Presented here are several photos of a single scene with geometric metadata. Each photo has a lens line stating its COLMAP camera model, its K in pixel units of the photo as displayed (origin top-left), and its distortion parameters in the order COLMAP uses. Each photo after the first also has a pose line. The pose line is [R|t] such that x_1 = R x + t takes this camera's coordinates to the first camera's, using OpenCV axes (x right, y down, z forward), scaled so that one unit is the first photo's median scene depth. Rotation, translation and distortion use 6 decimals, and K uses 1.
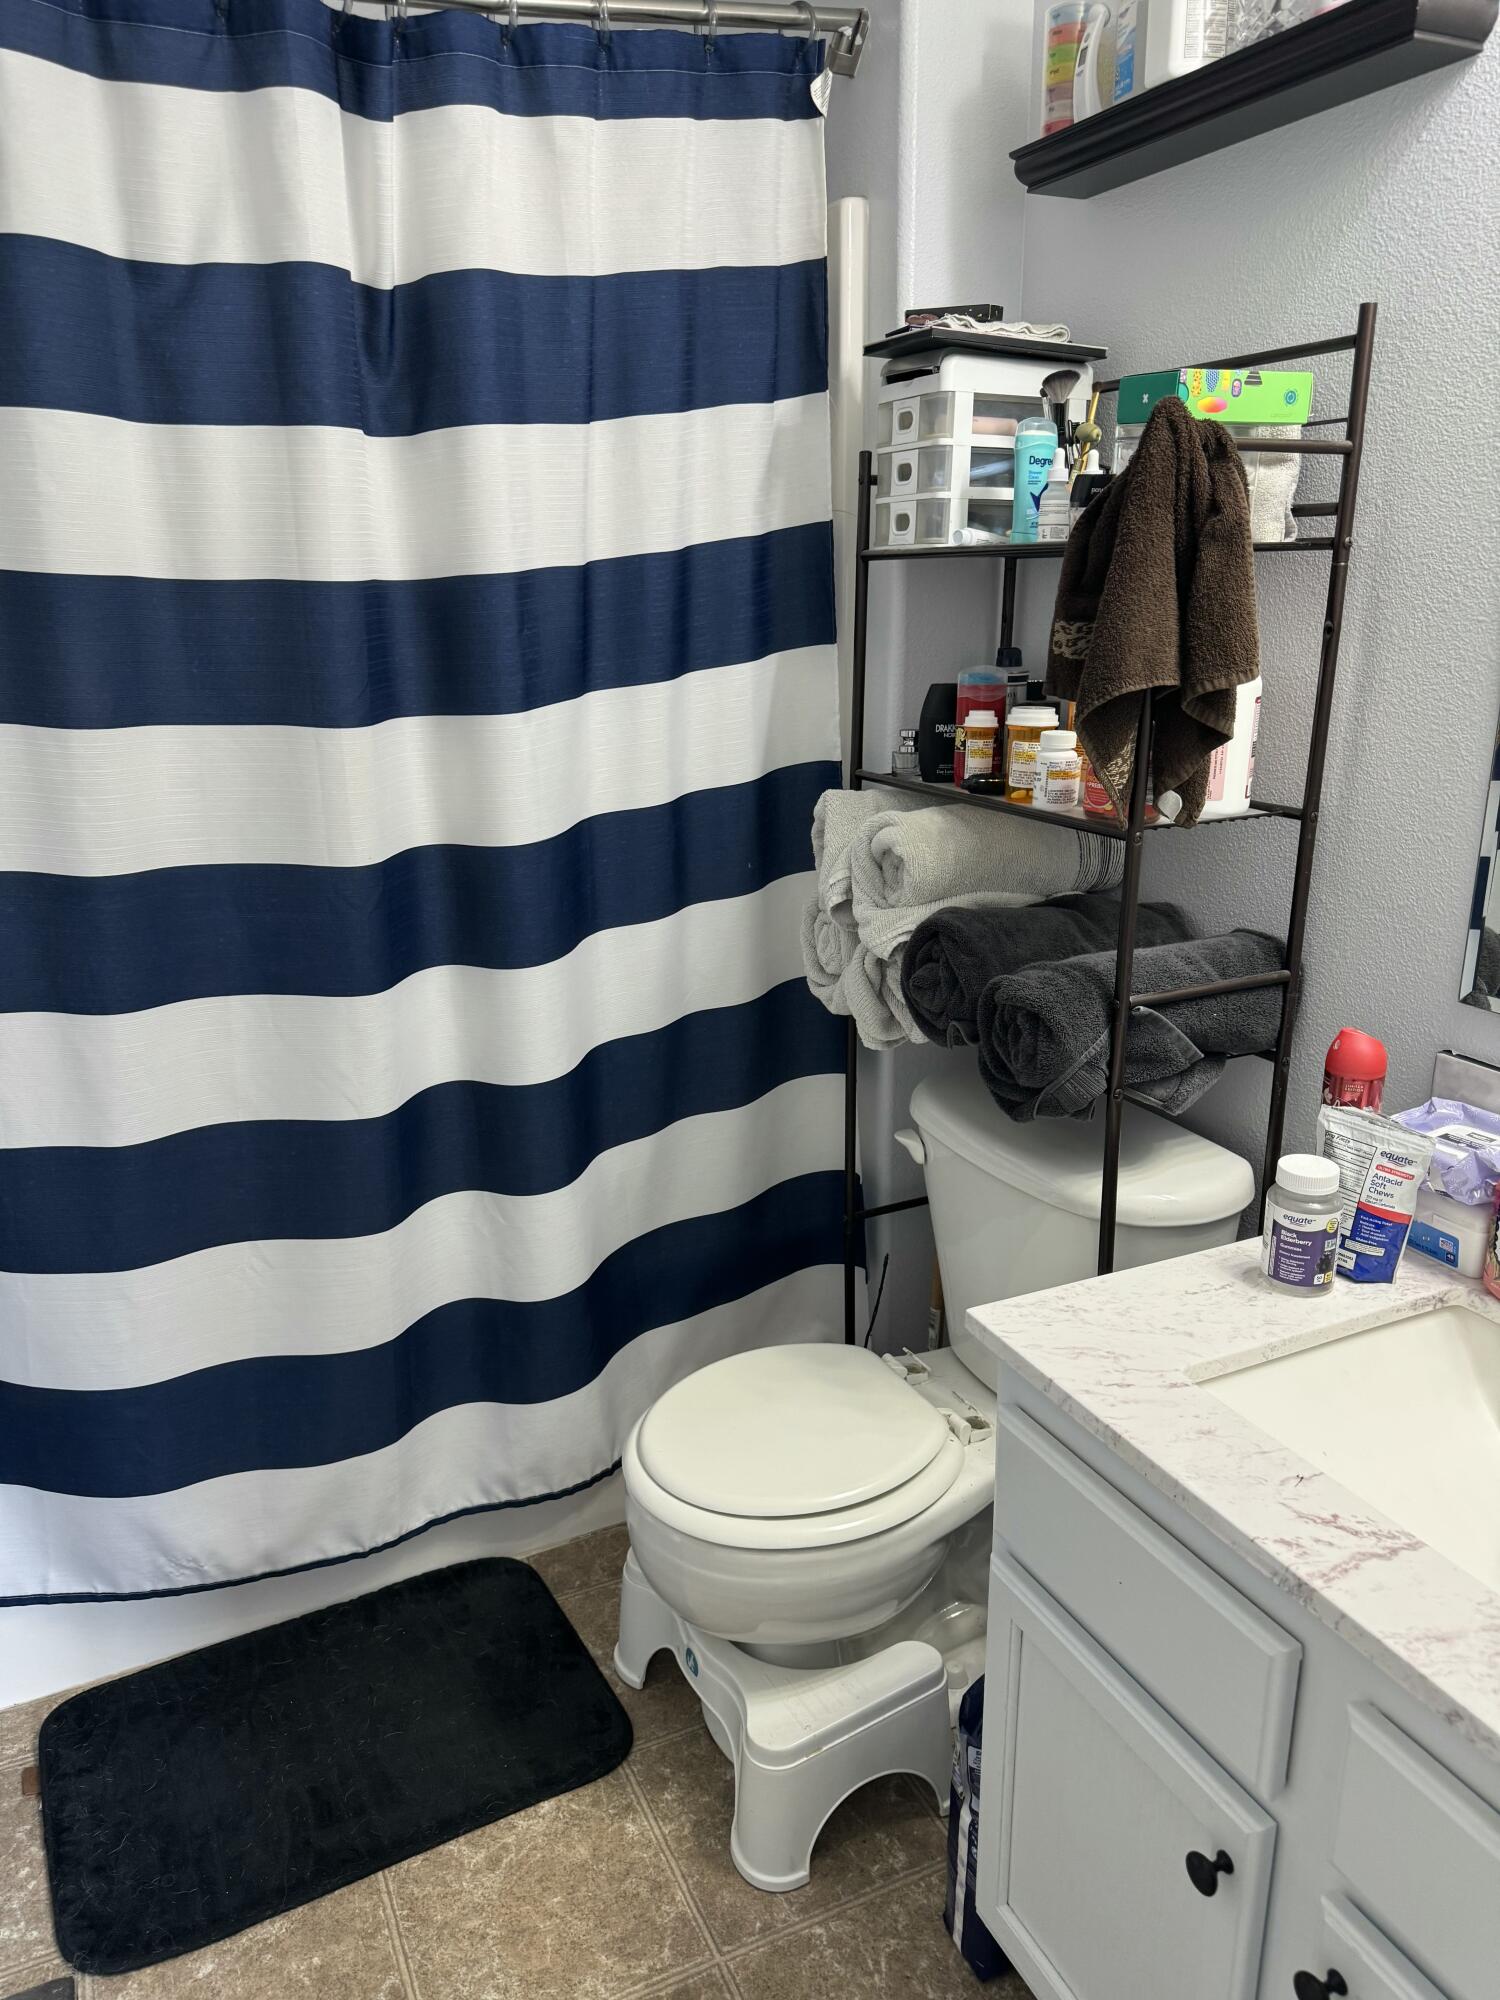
lens RADIAL K [[1413.0, 0, 752.0], [0, 1413.0, 995.0], [0, 0, 1]] dist [-0.000655, -0.005521]
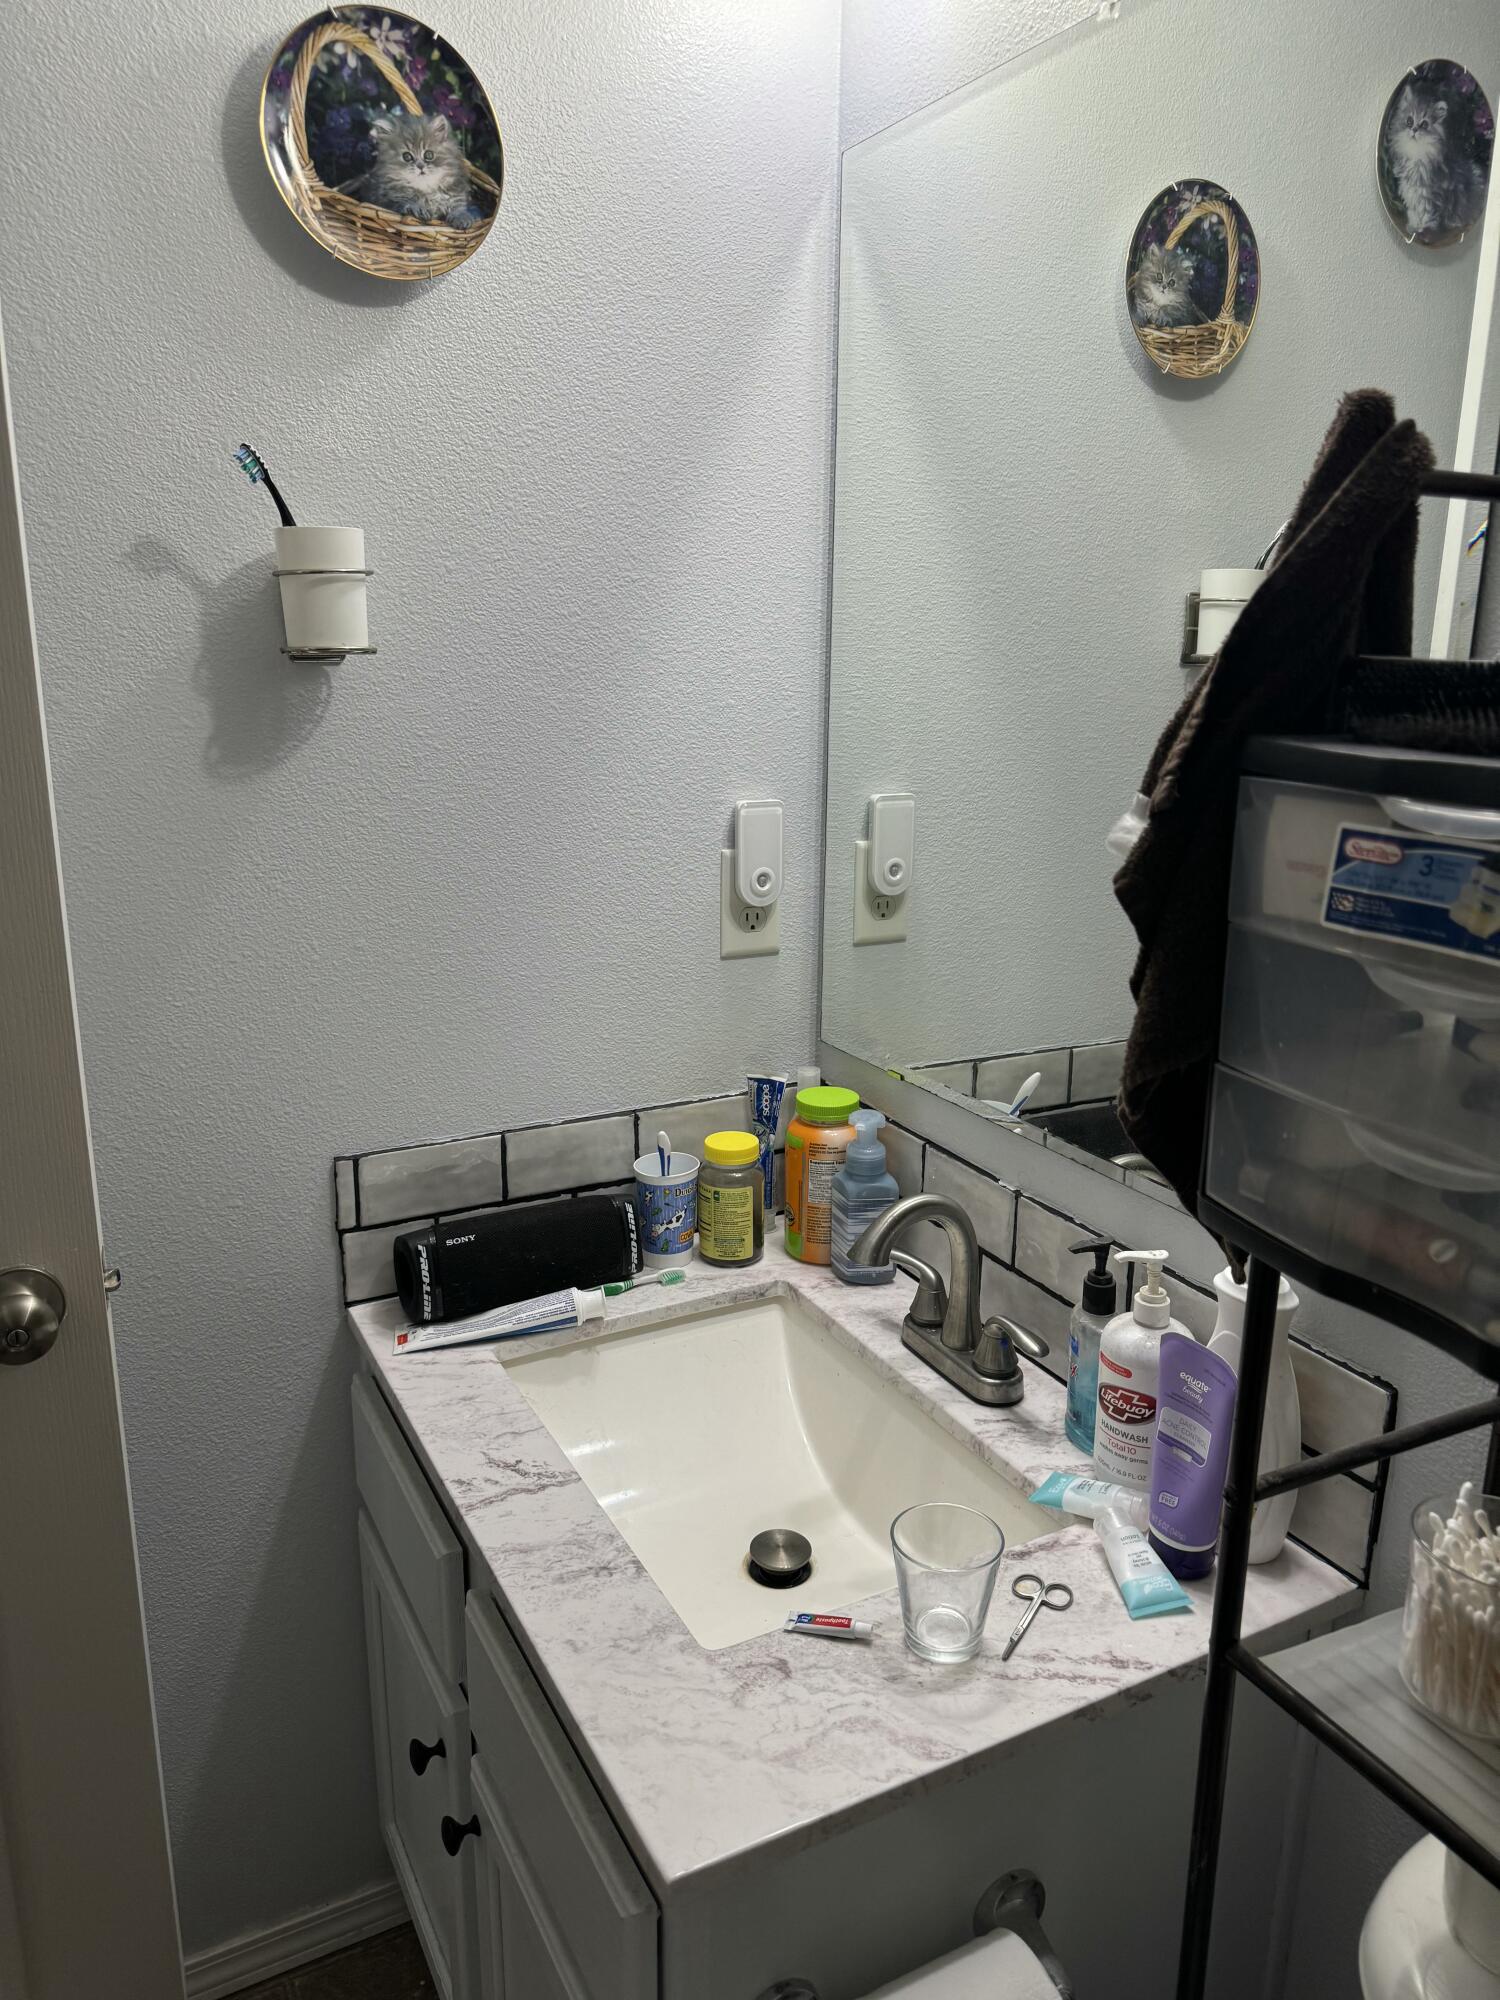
lens RADIAL K [[1413.0, 0, 752.0], [0, 1413.0, 995.0], [0, 0, 1]] dist [-0.000655, -0.005521]
pose [[0.998060, 0.004153, 0.062124, 0.541775], [-0.003195, 0.999875, -0.015516, -0.022092], [-0.062181, 0.015287, 0.997948, -0.258258]]
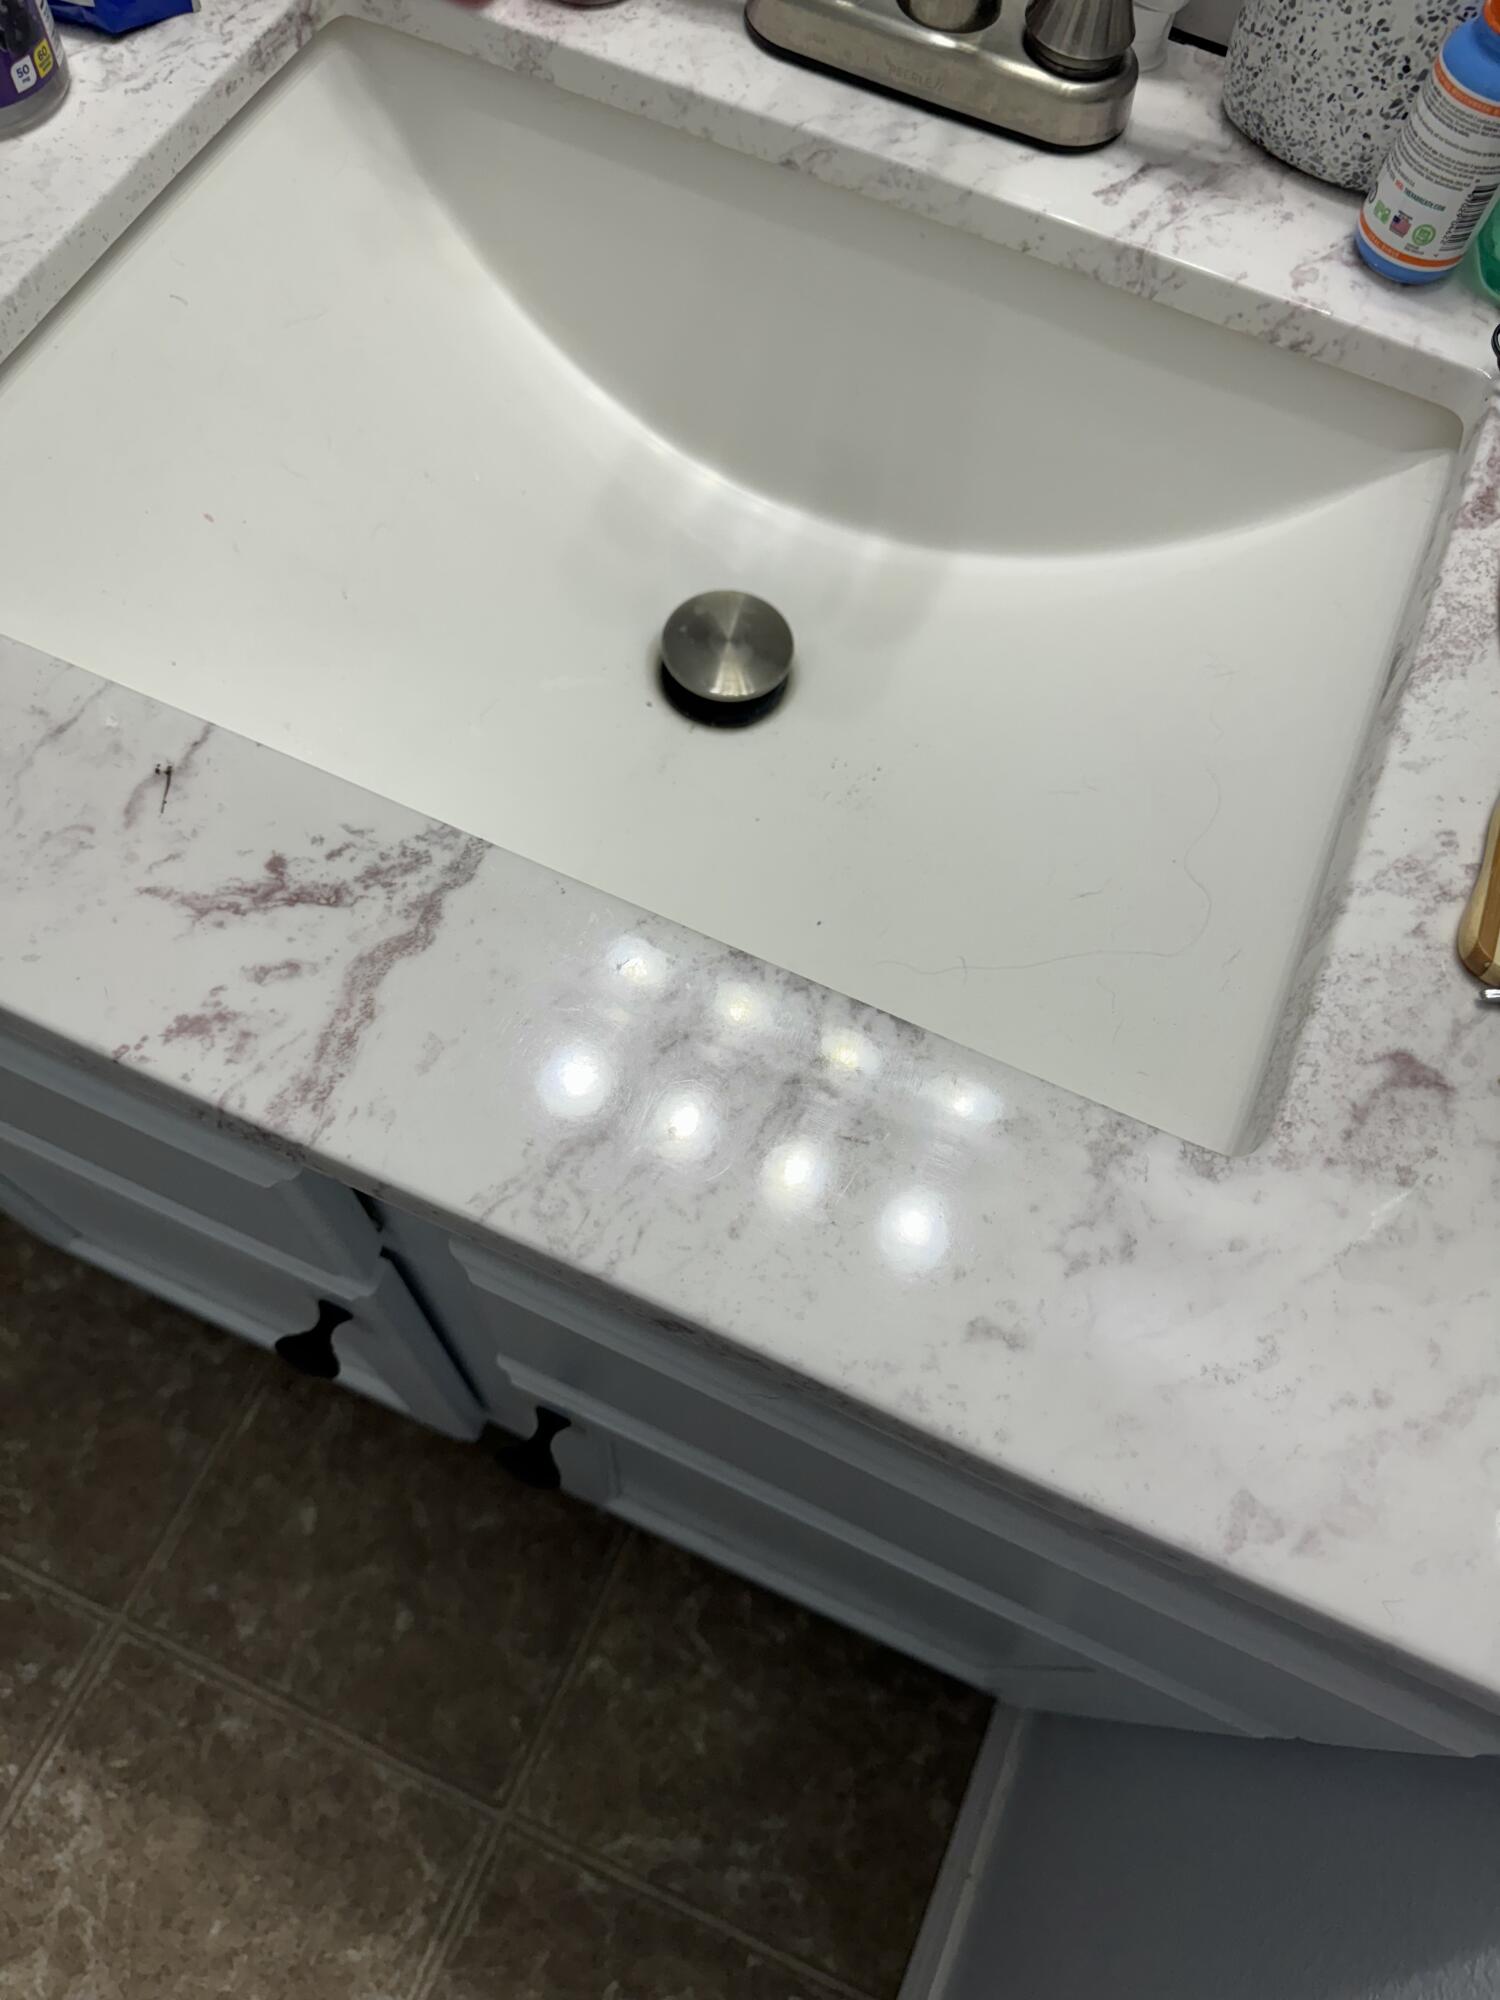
lens RADIAL K [[1413.0, 0, 752.0], [0, 1413.0, 995.0], [0, 0, 1]] dist [-0.000655, -0.005521]
pose [[0.744923, -0.571920, 0.343509, 0.356321], [0.100097, 0.604873, 0.790006, 0.087632], [-0.659599, -0.554109, 0.507831, 0.689572]]
